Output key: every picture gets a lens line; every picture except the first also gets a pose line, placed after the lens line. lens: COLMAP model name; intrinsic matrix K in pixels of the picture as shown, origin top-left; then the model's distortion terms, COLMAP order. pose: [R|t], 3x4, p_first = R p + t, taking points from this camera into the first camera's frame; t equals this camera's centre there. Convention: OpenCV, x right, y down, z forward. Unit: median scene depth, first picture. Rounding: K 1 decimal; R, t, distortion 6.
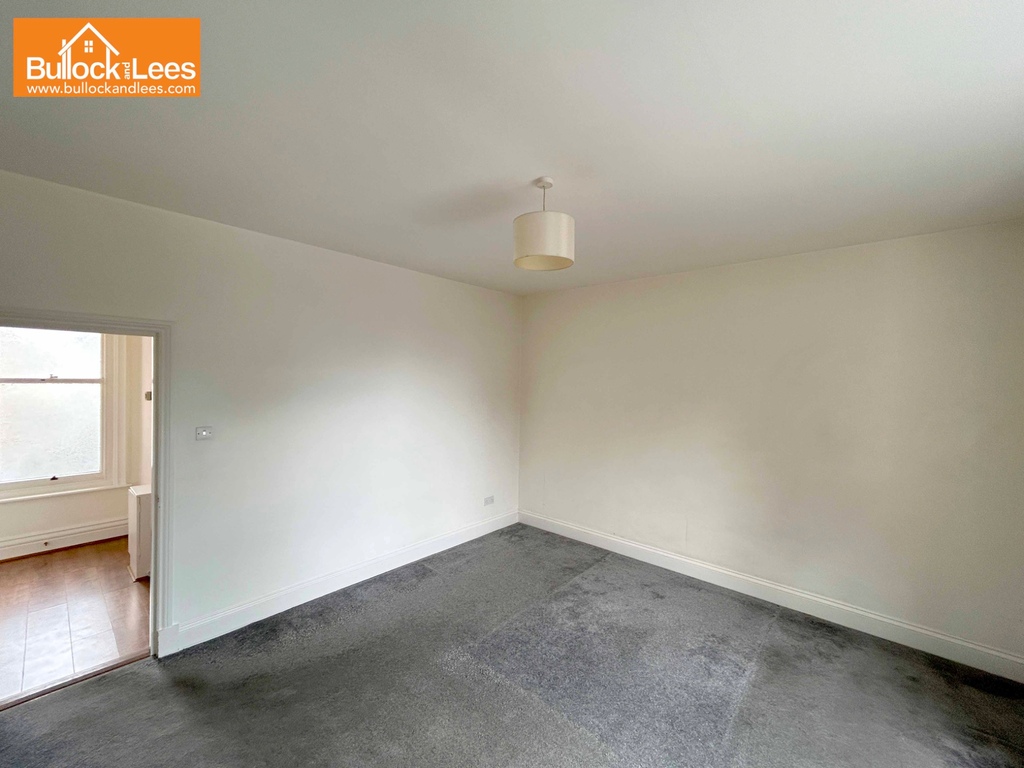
lens RADIAL K [[413.2, 0, 511.6], [0, 413.2, 385.4], [0, 0, 1]] dist [0.000162, 0.000296]
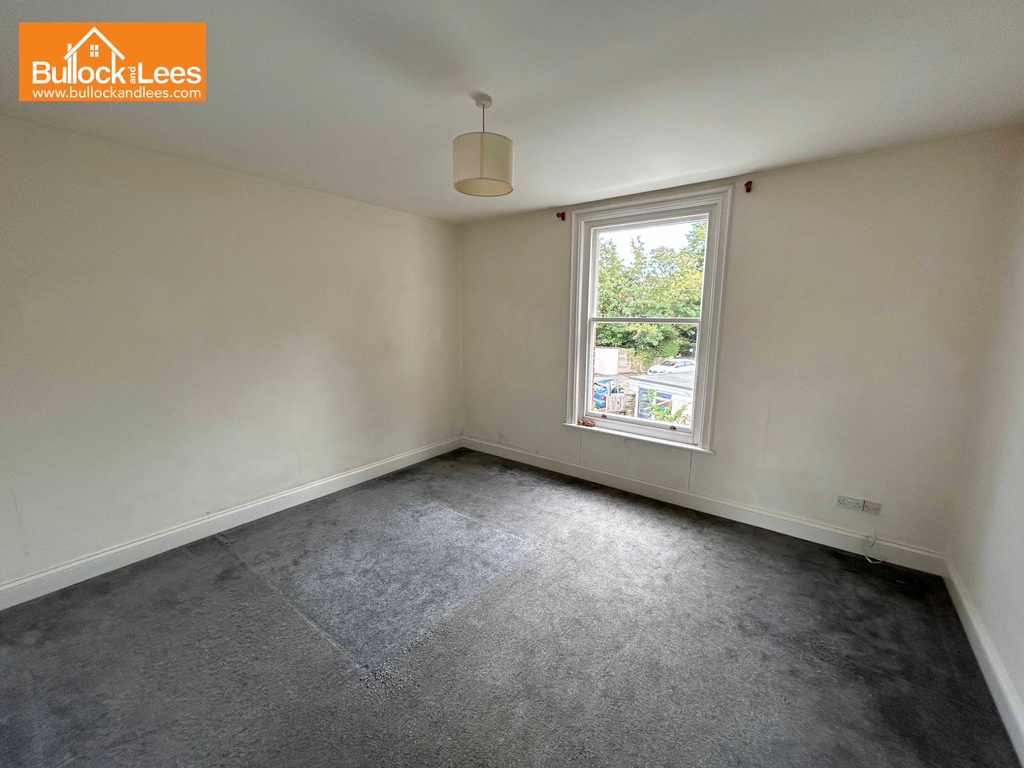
lens RADIAL K [[413.2, 0, 511.6], [0, 413.2, 385.4], [0, 0, 1]] dist [0.000162, 0.000296]
pose [[-0.074833, -0.185953, 0.979705, -0.743559], [0.011138, 0.982242, 0.187286, -0.007766], [-0.997134, 0.024927, -0.071433, 0.752777]]
